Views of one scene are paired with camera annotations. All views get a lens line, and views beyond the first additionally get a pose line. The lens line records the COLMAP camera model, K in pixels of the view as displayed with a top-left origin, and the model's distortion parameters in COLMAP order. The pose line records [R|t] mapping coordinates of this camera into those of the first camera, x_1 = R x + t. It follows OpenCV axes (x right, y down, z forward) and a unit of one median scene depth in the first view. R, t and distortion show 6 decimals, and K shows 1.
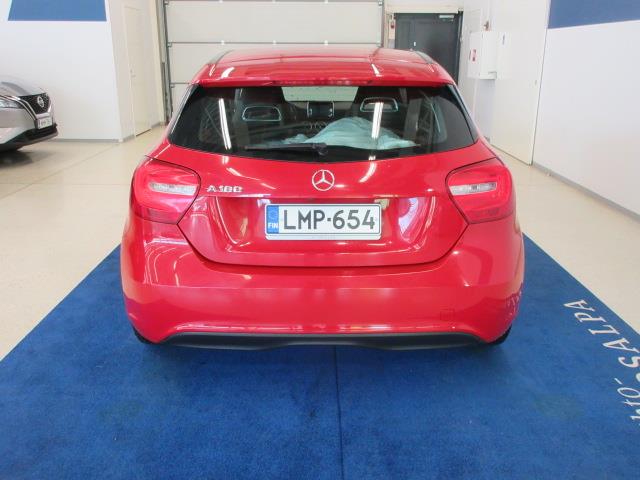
lens RADIAL K [[594.8, 0, 315.0], [0, 594.8, 243.2], [0, 0, 1]] dist [0.011927, 0.000000]
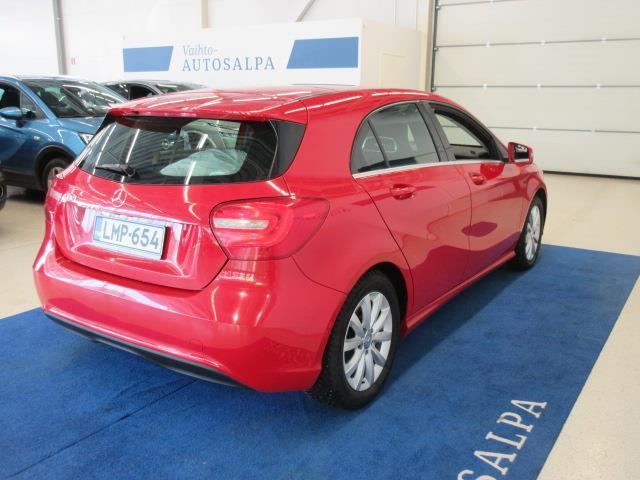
lens RADIAL K [[594.8, 0, 323.0], [0, 594.8, 237.3], [0, 0, 1]] dist [0.011927, 0.000000]
pose [[0.832853, 0.134607, -0.536877, 0.827794], [-0.177064, 0.983801, -0.028017, -0.061142], [0.524409, 0.118396, 0.843195, 0.229586]]
